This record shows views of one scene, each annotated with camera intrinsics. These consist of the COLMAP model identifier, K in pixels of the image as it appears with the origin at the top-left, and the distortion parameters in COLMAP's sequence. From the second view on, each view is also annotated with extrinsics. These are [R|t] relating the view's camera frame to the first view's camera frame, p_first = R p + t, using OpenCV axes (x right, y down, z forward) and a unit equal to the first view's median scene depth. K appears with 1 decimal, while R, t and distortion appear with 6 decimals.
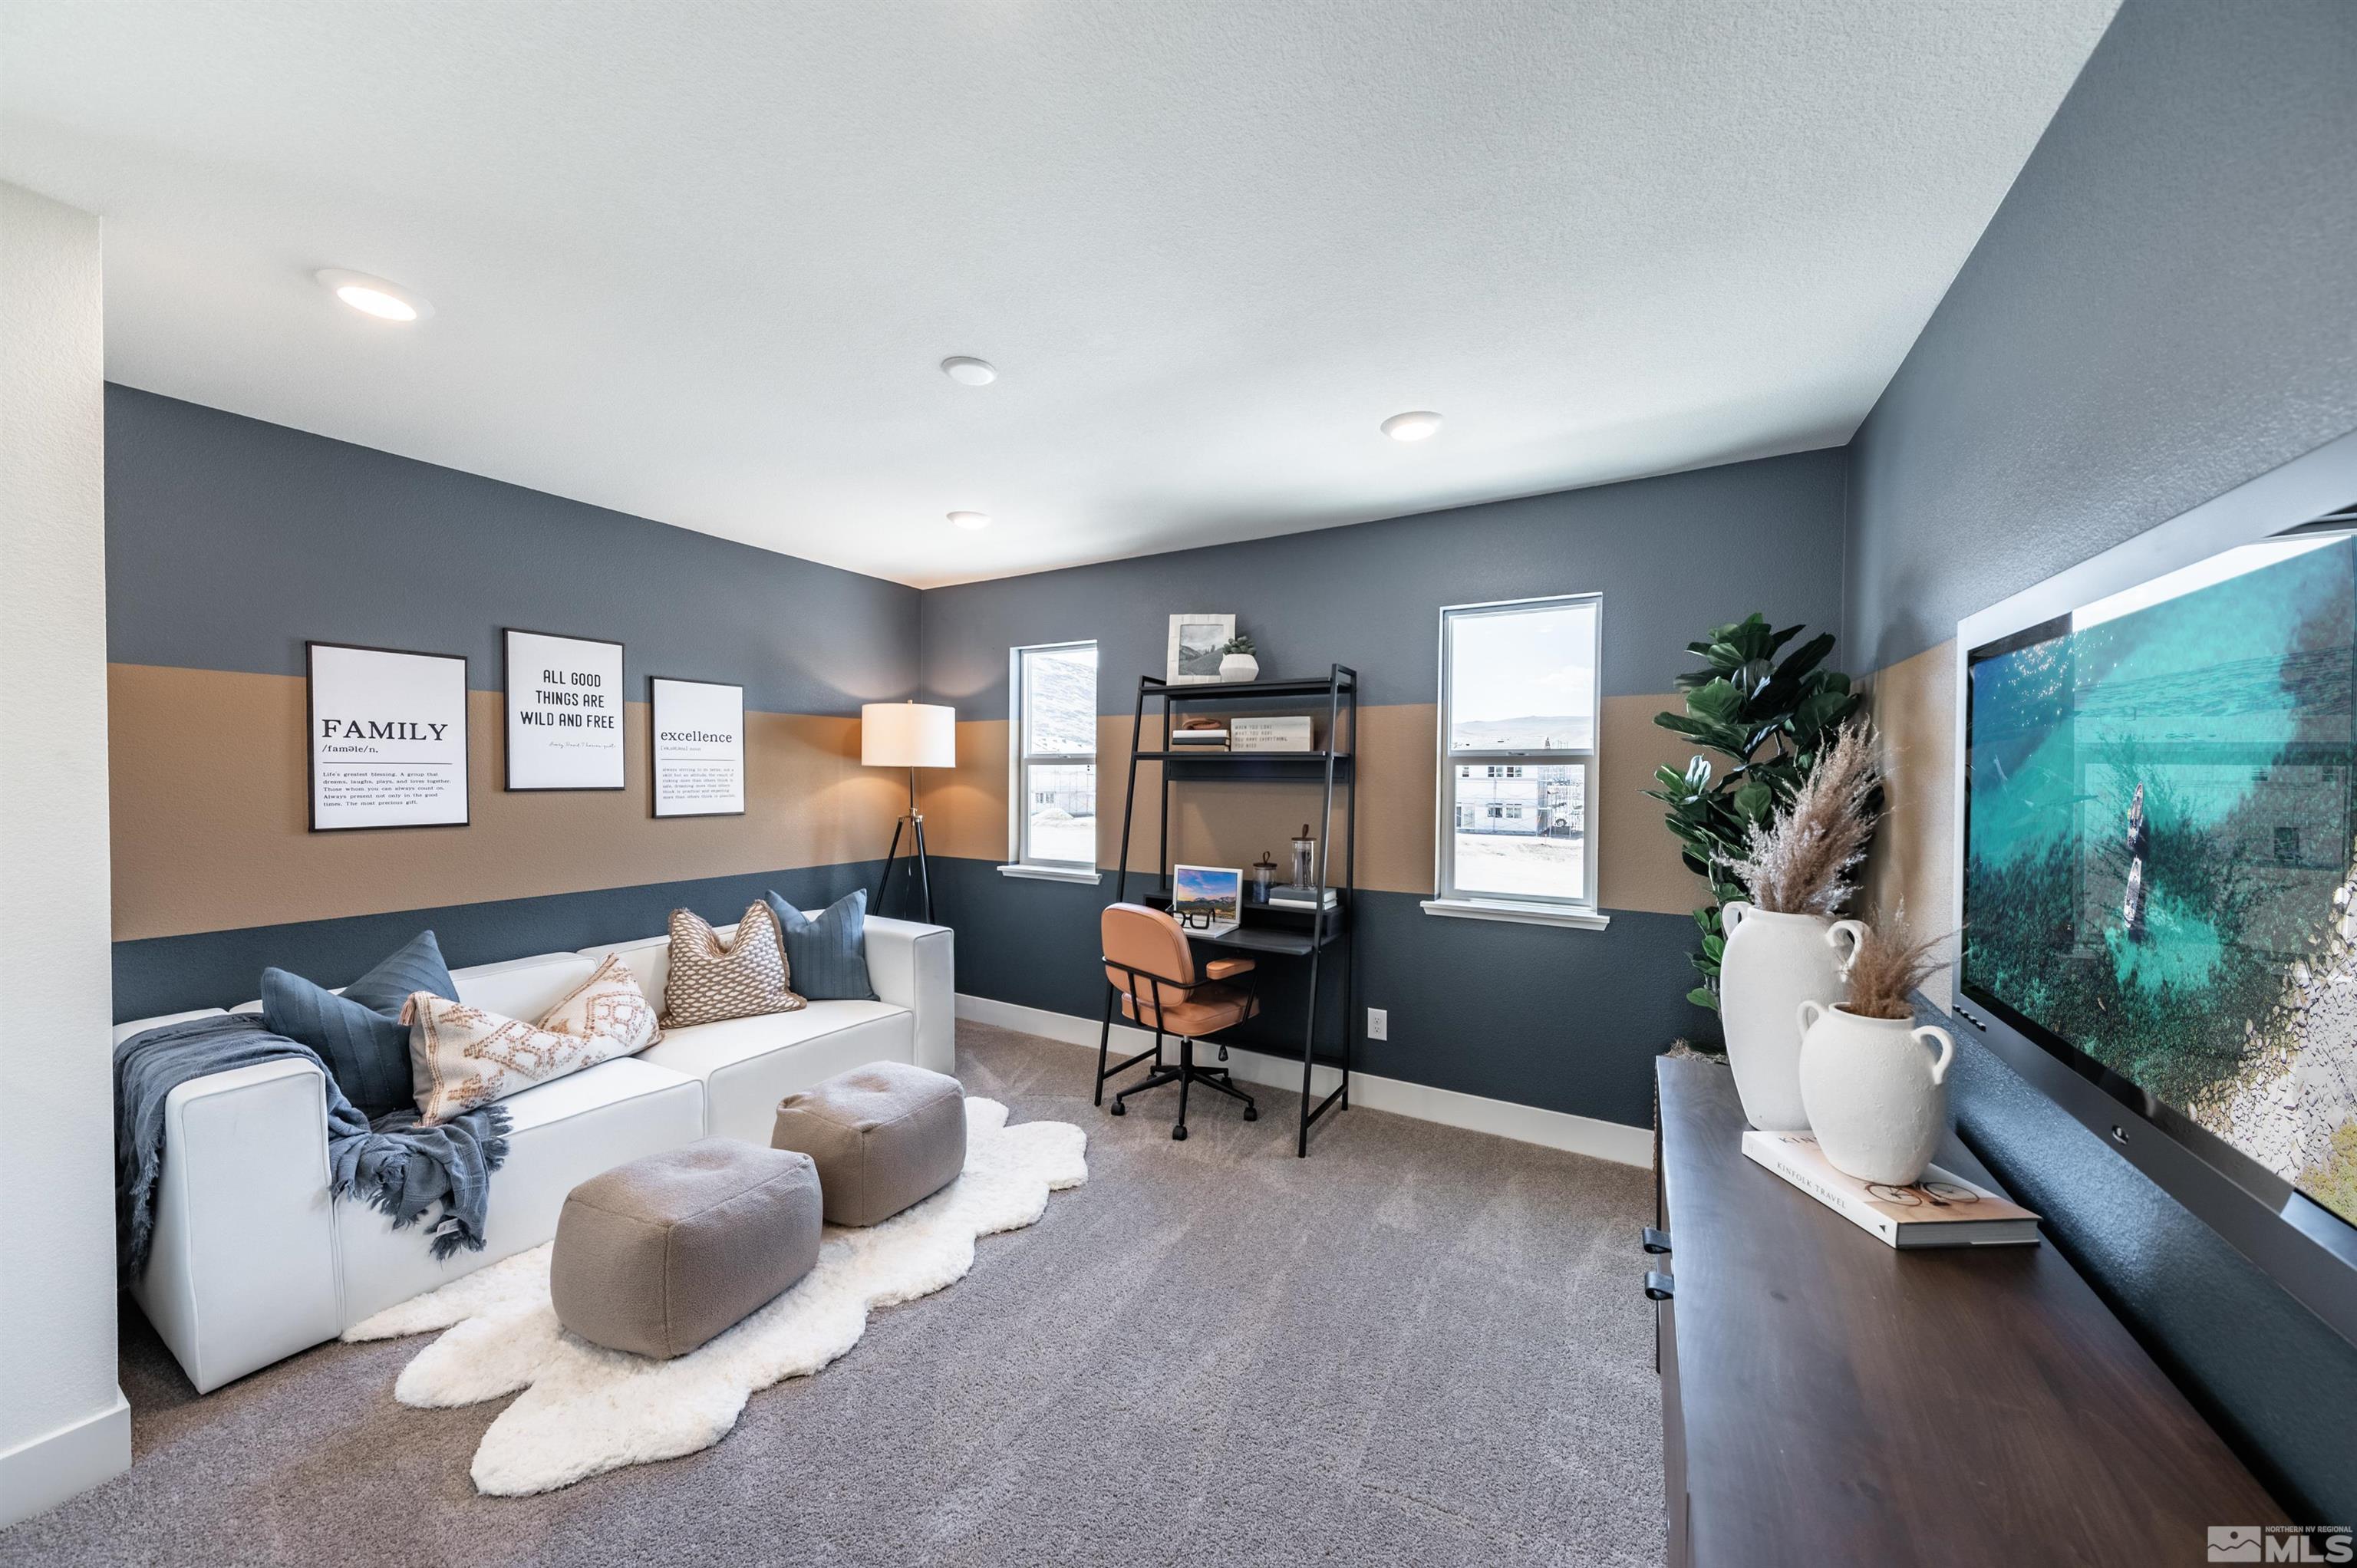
lens RADIAL K [[803.3, 0, 1176.3], [0, 803.3, 788.9], [0, 0, 1]] dist [0.001472, 0.000088]
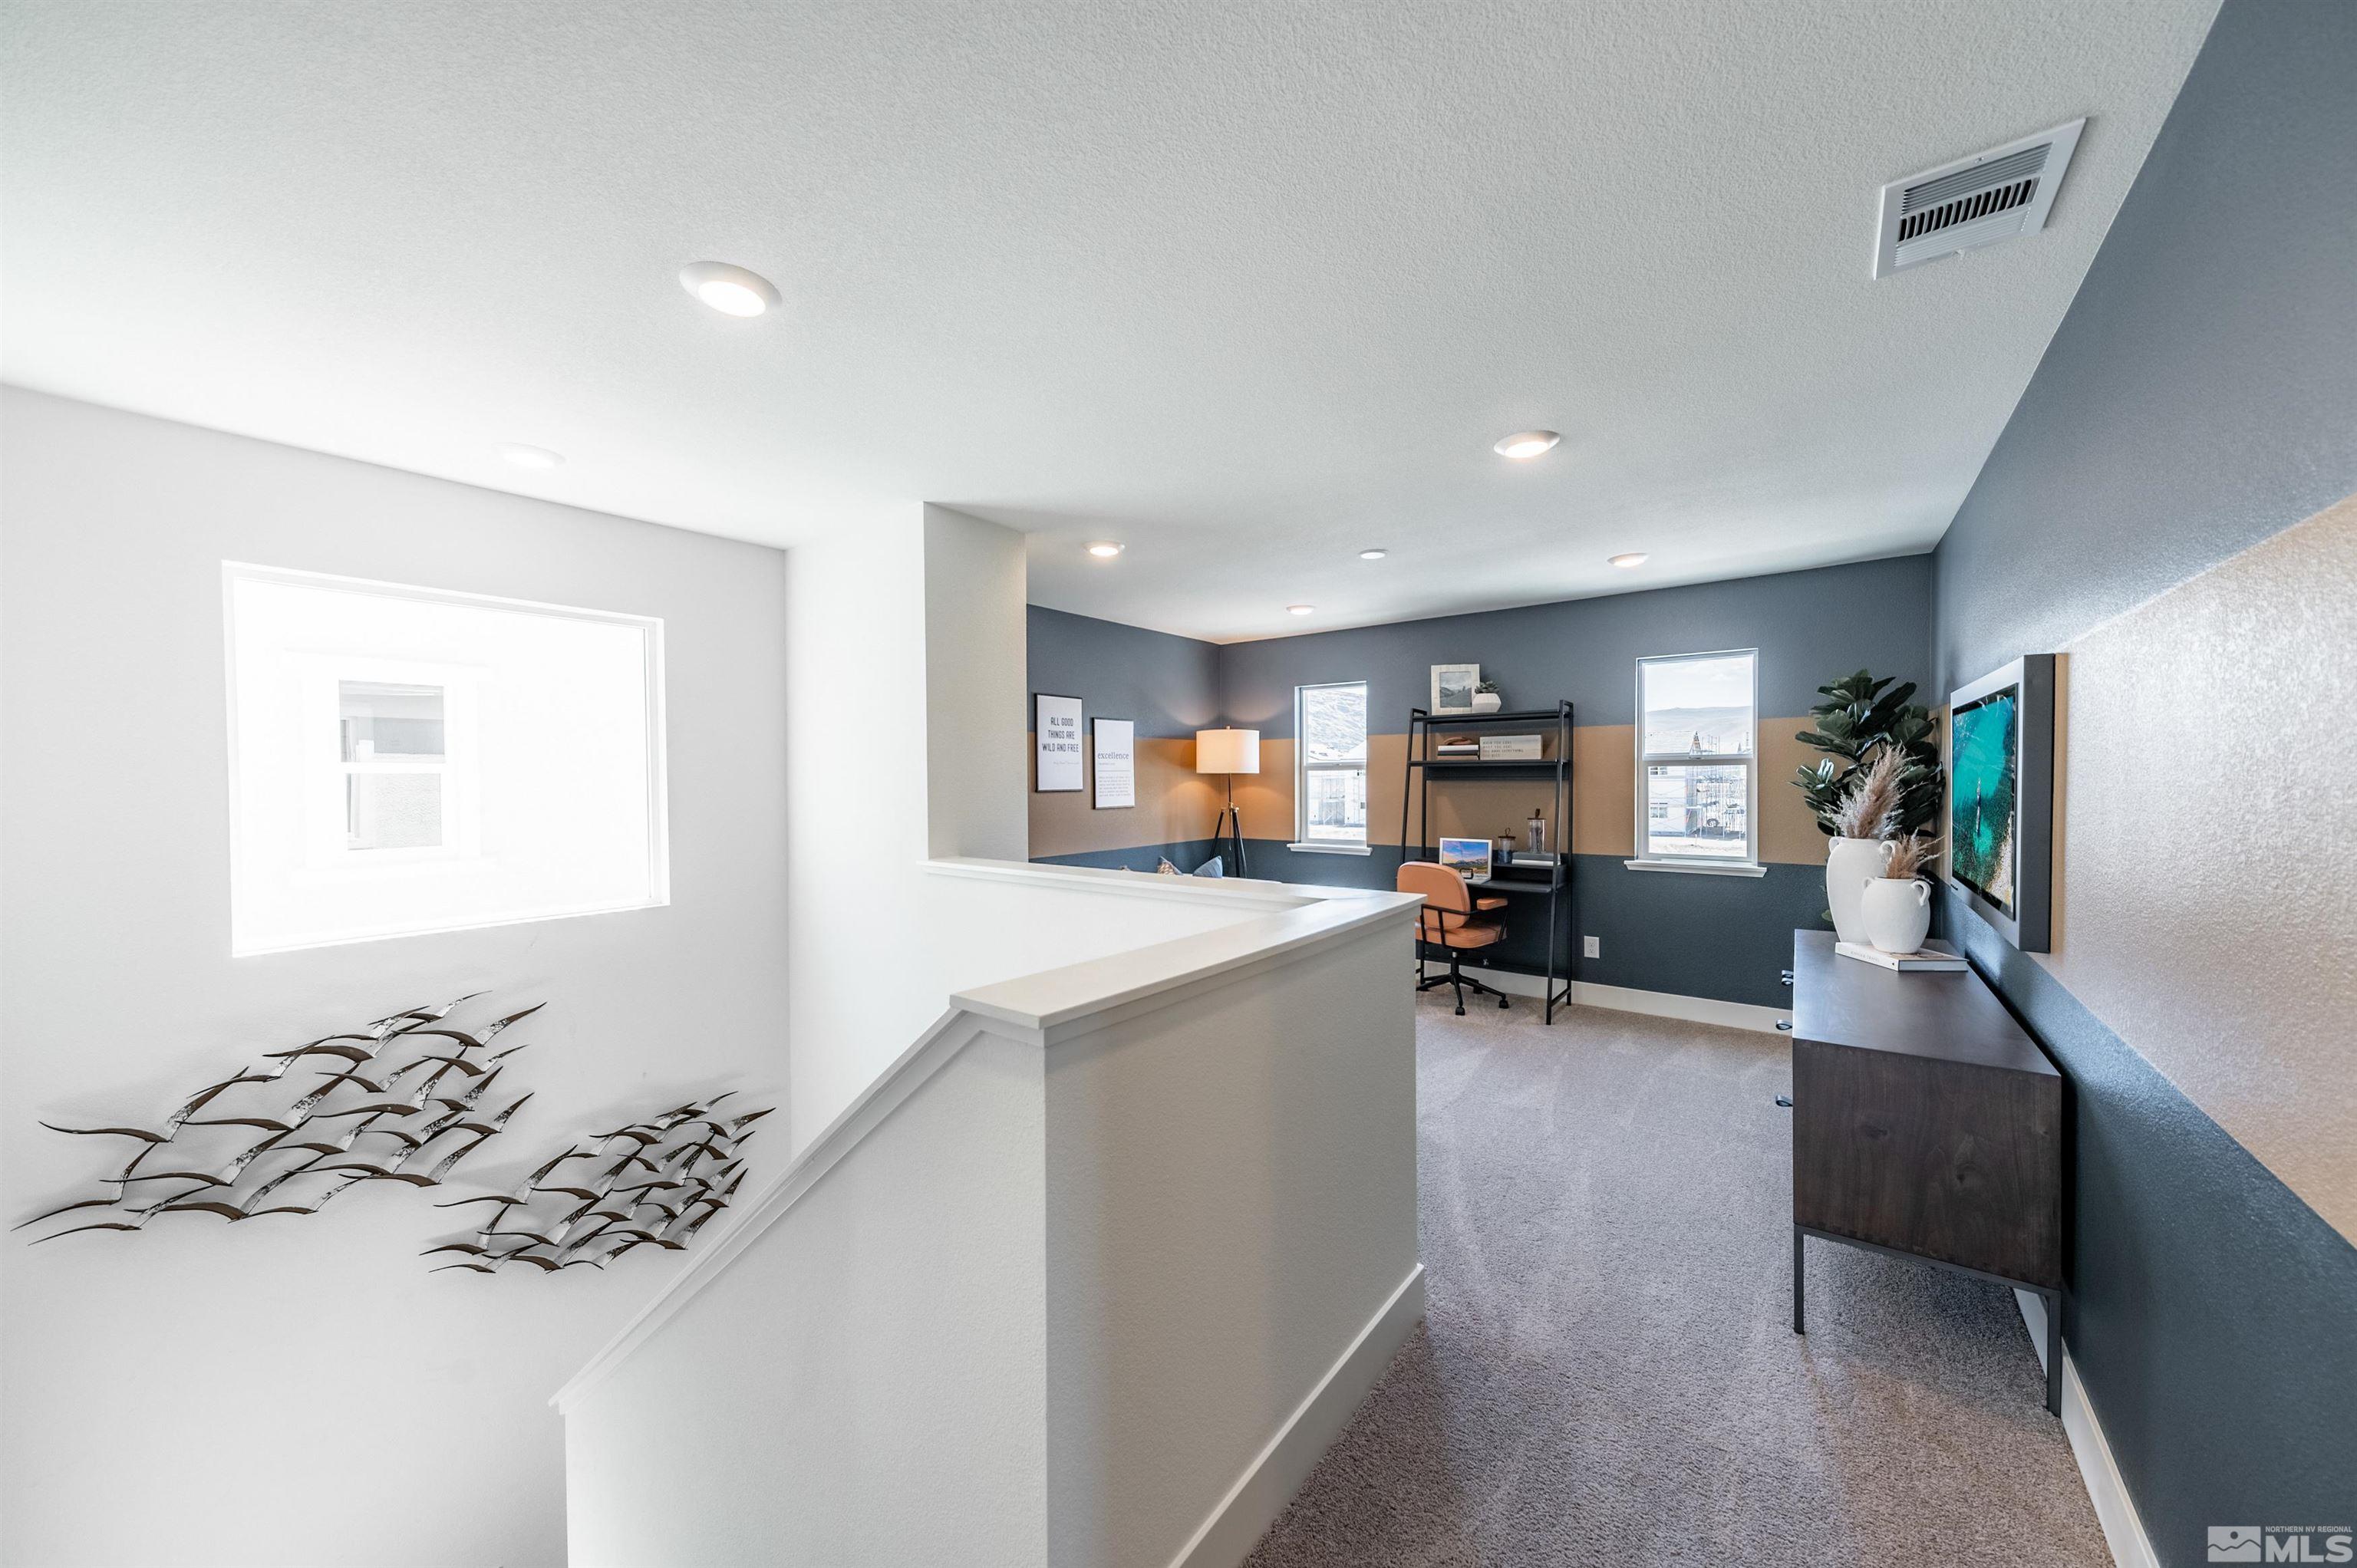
lens RADIAL K [[822.0, 0, 1174.8], [0, 822.0, 792.1], [0, 0, 1]] dist [0.014720, -0.004529]
pose [[0.991693, -0.012174, -0.128049, -0.305430], [0.012014, 0.999926, -0.002019, 0.008845], [0.128064, 0.000464, 0.991766, -0.577266]]
